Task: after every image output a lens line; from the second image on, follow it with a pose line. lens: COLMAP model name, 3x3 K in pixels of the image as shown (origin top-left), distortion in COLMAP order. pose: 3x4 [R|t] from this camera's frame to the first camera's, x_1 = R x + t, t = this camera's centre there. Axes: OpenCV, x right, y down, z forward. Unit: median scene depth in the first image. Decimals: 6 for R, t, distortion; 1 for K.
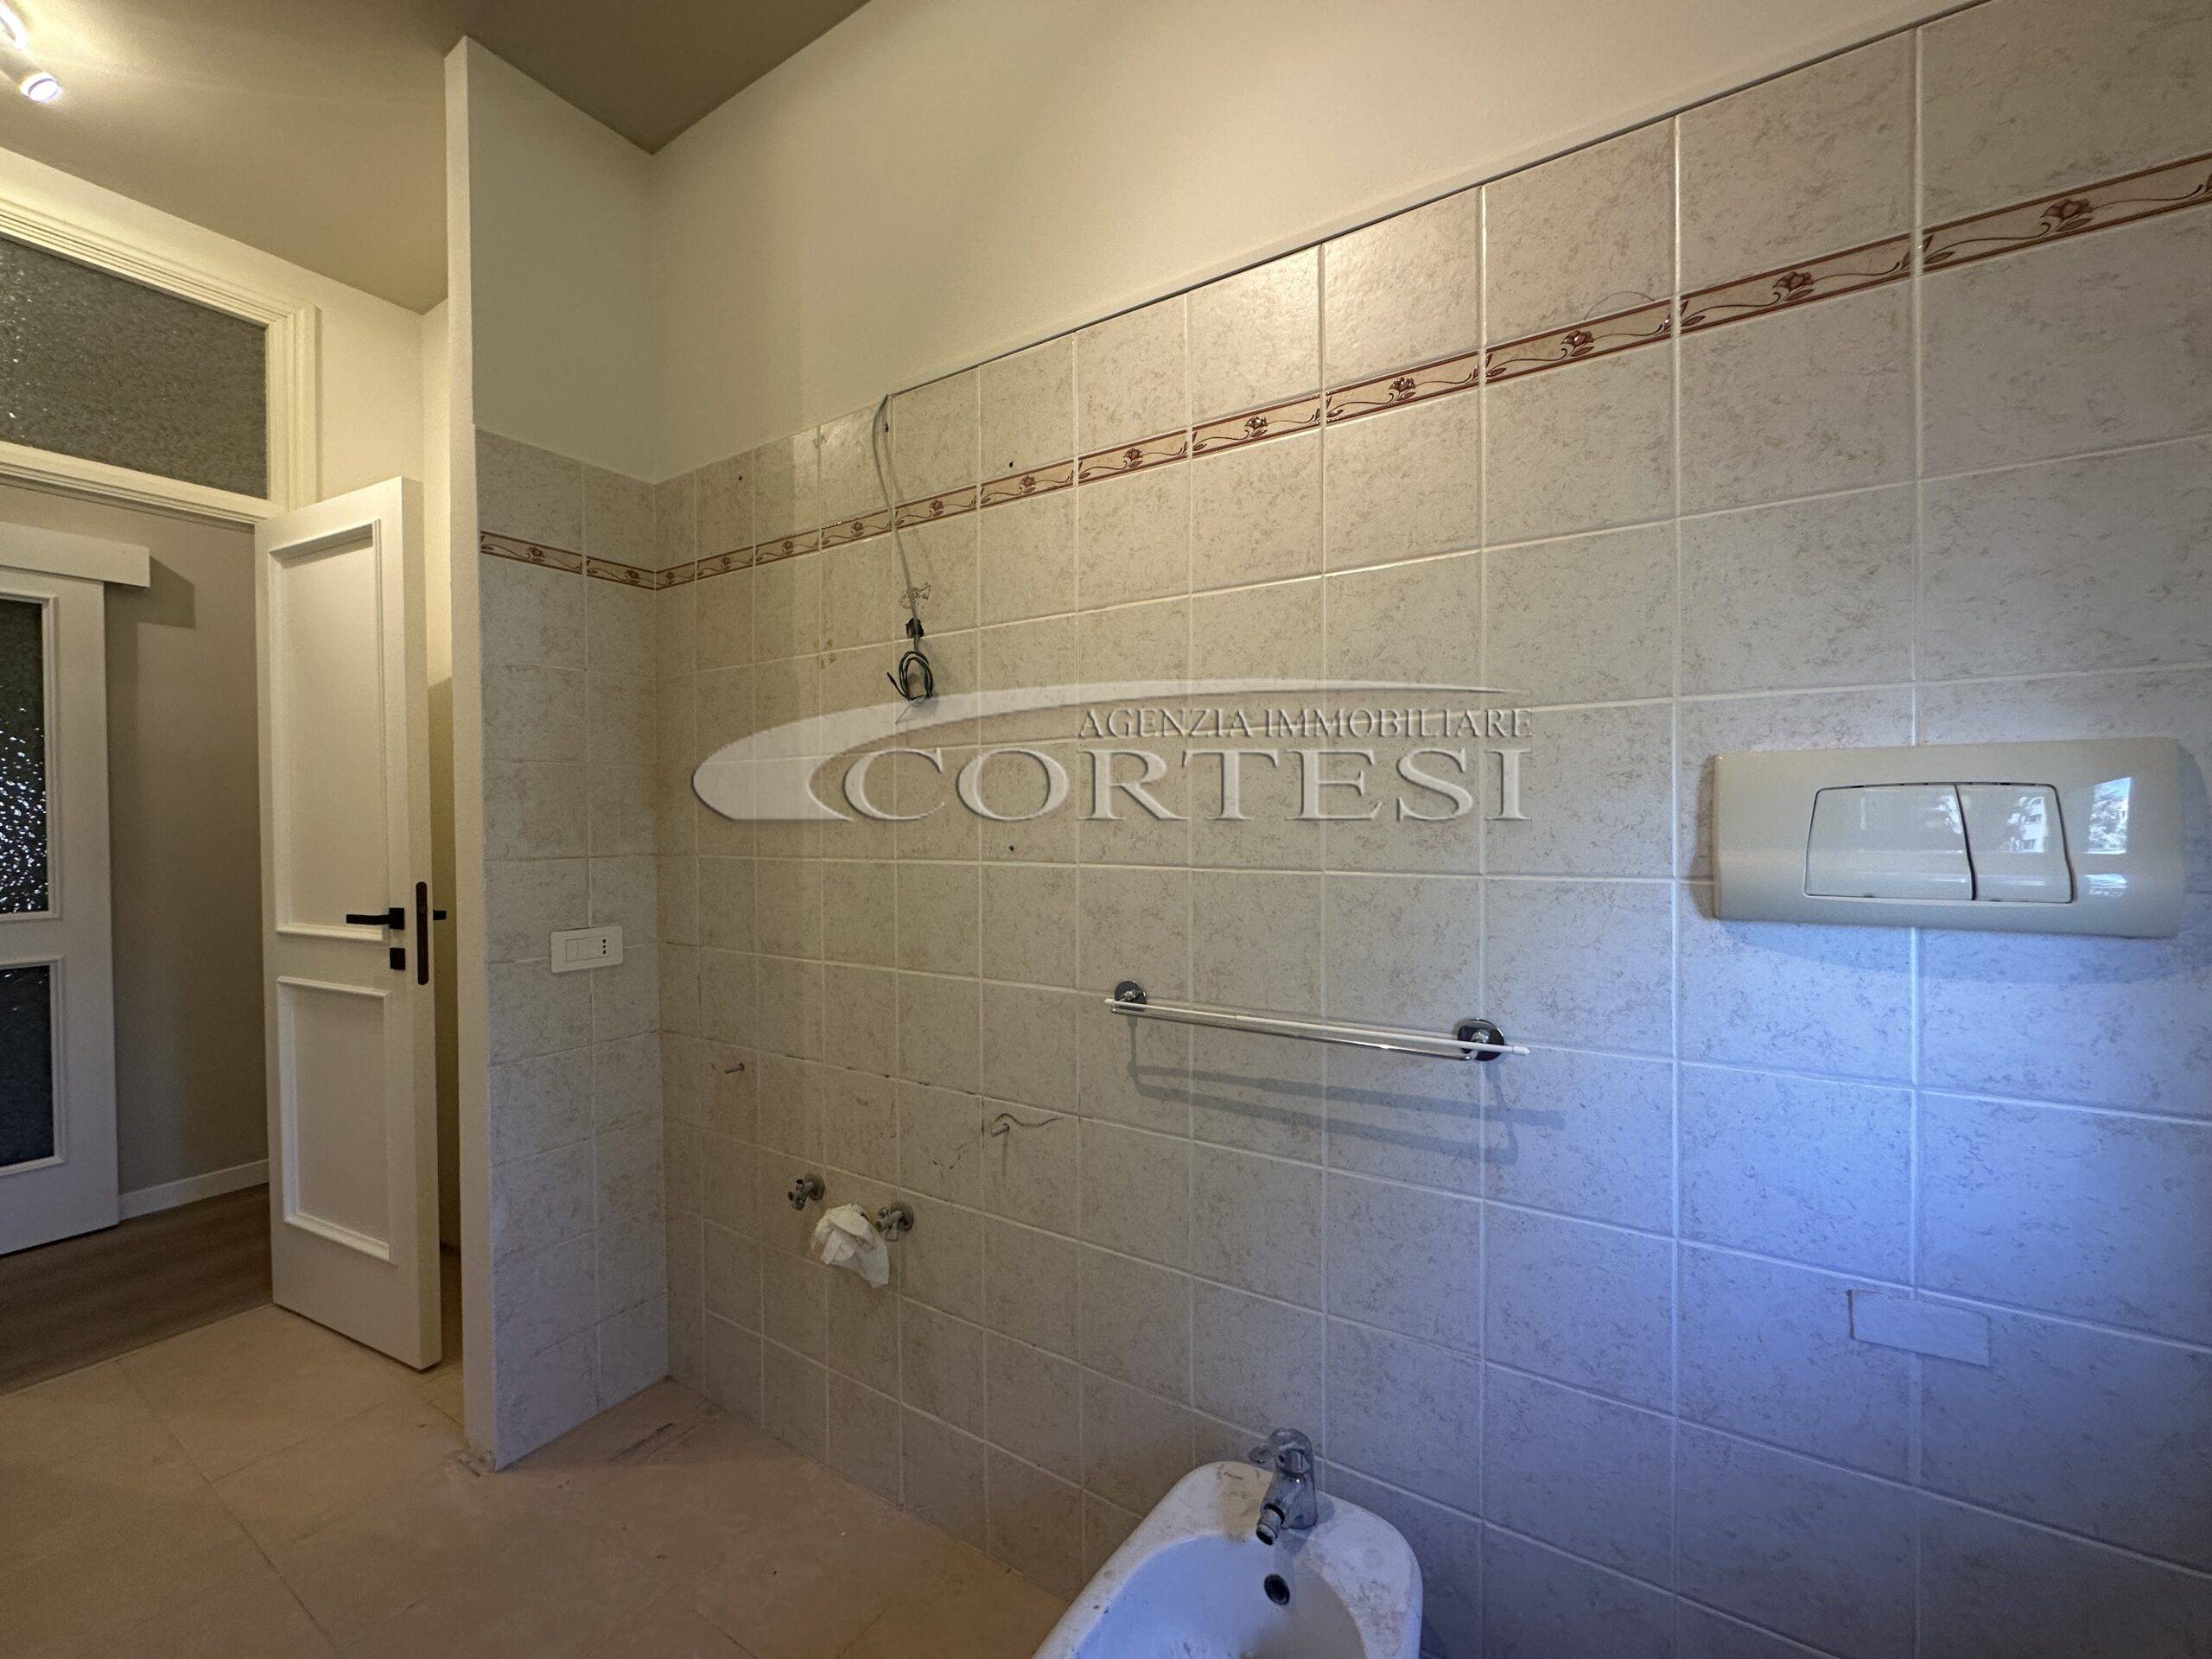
lens RADIAL K [[884.9, 0, 1106.0], [0, 884.9, 829.5], [0, 0, 1]] dist [0.001285, -0.000056]
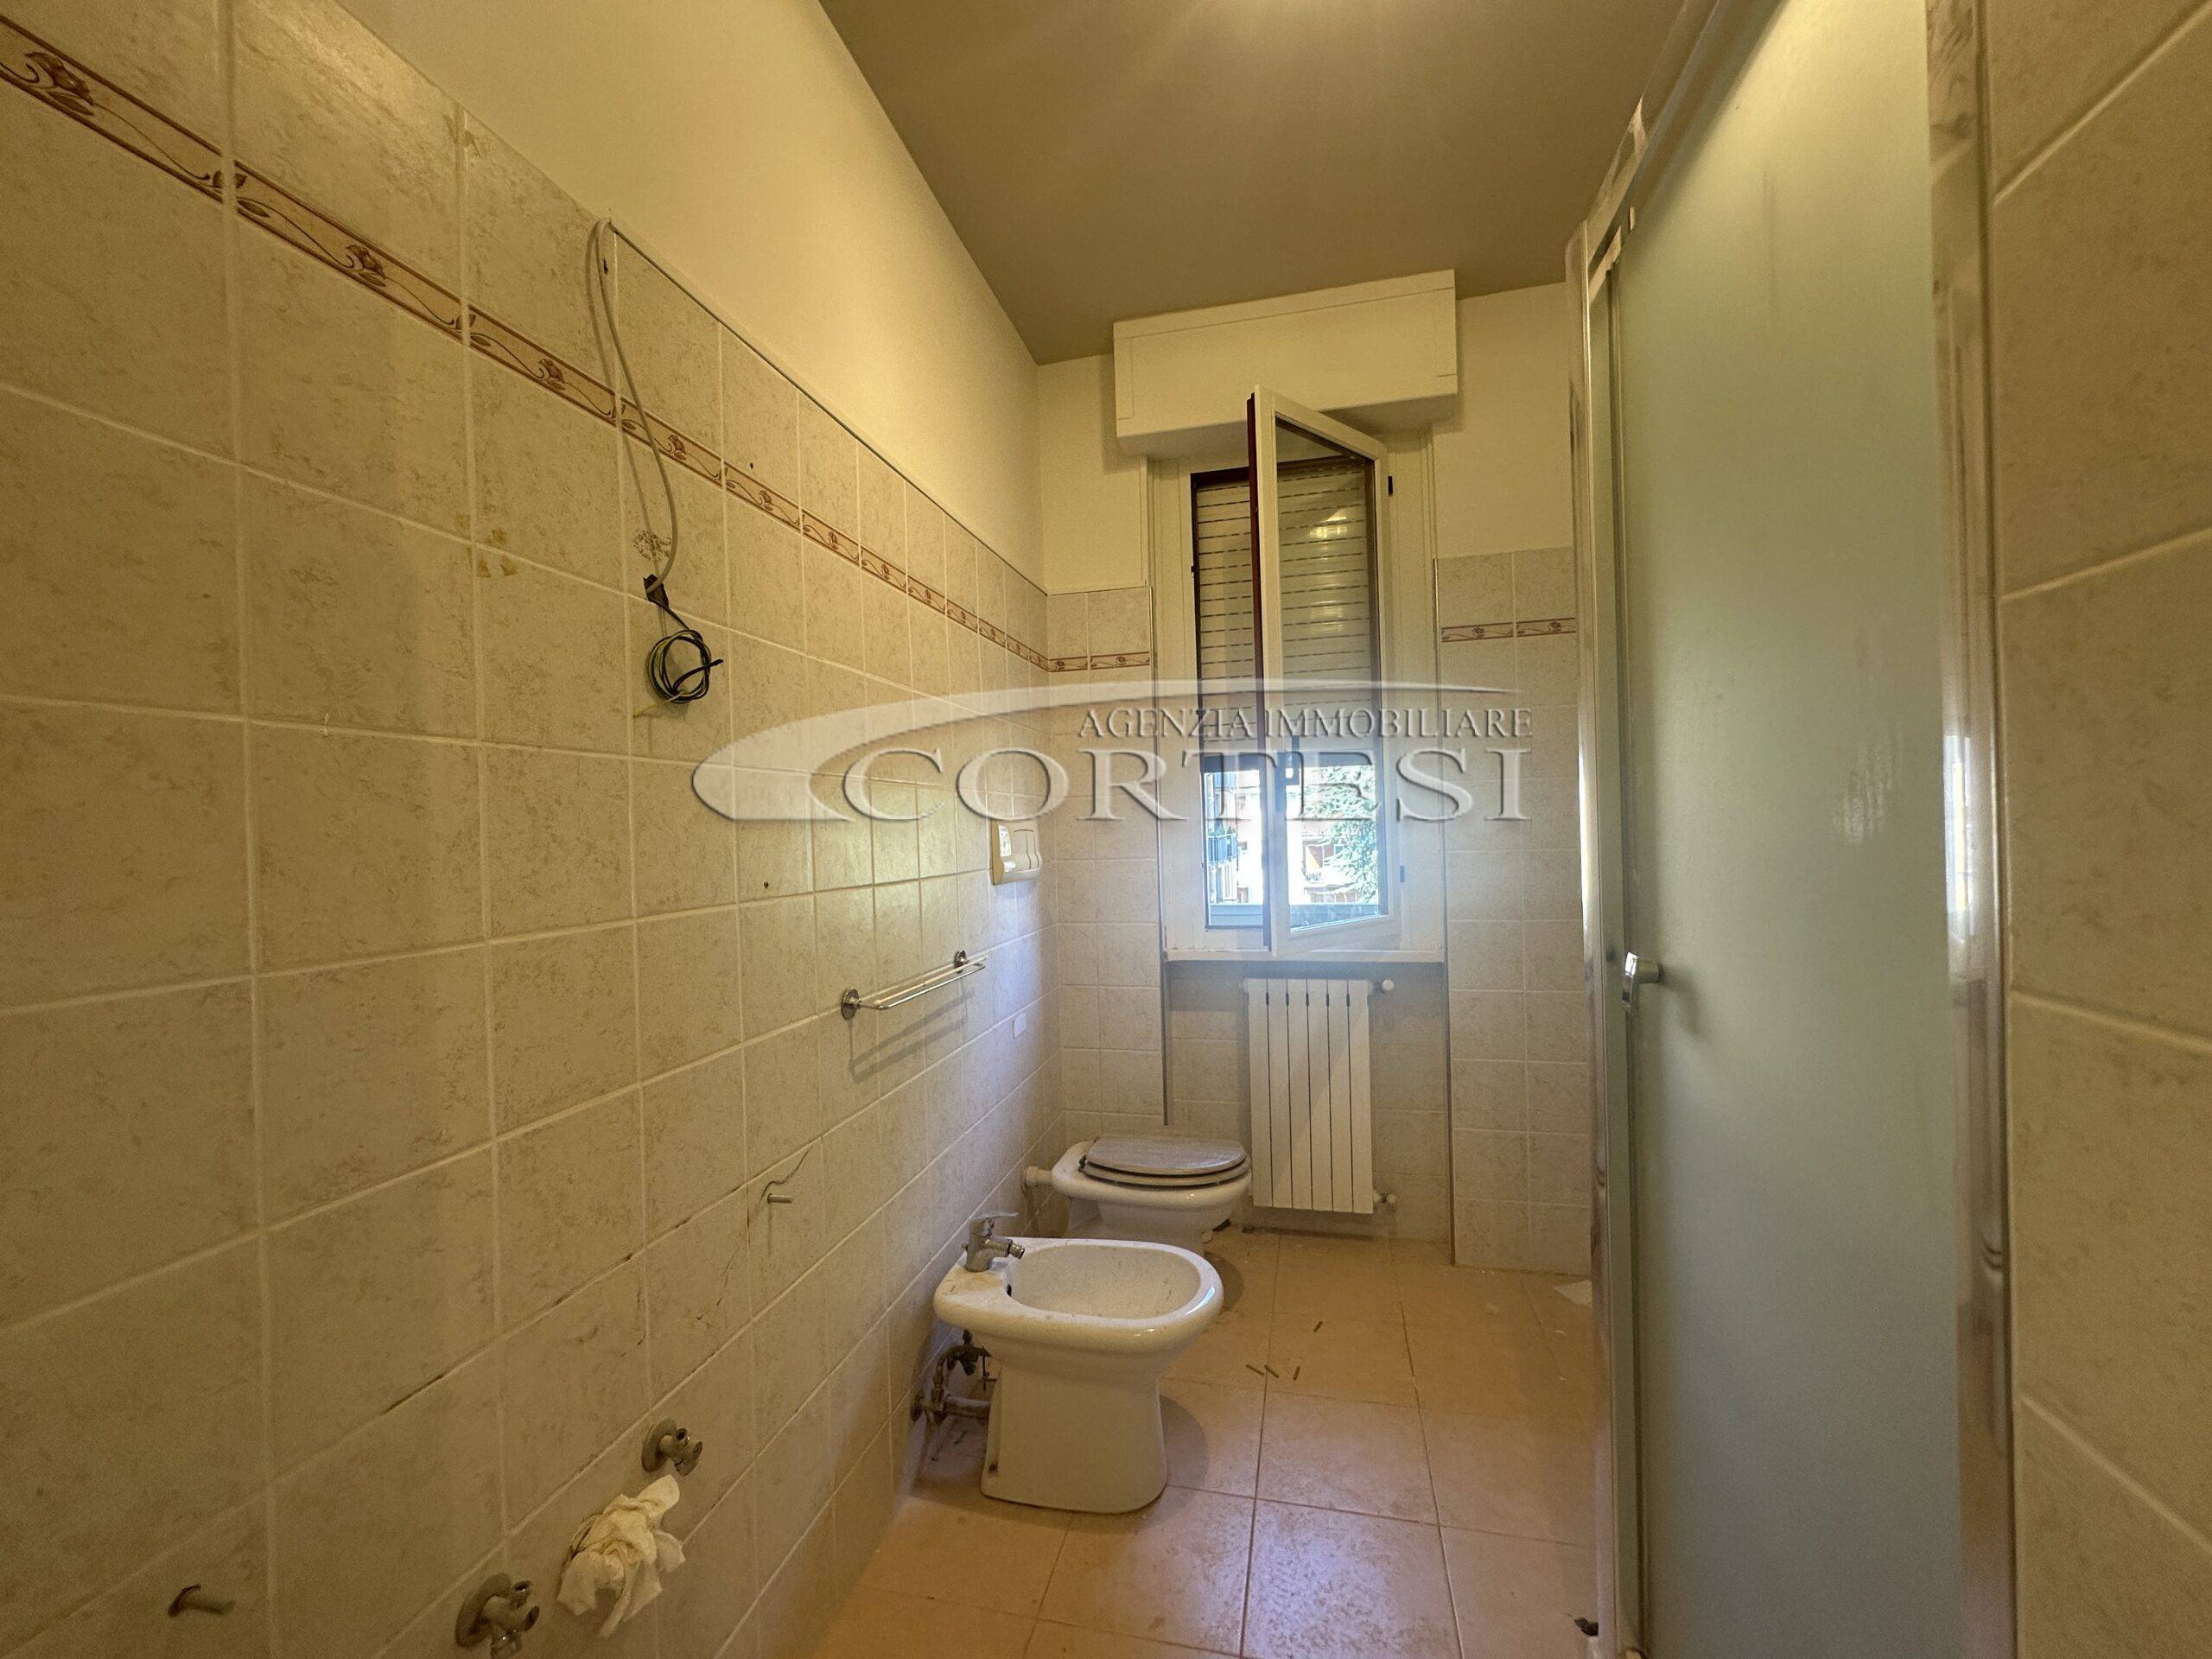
lens RADIAL K [[884.9, 0, 1106.0], [0, 884.9, 829.5], [0, 0, 1]] dist [0.001285, -0.000056]
pose [[-0.322490, 0.017258, 0.946416, -1.061255], [0.040371, 0.999175, -0.004463, -0.017357], [-0.945712, 0.036769, -0.322920, 0.942091]]
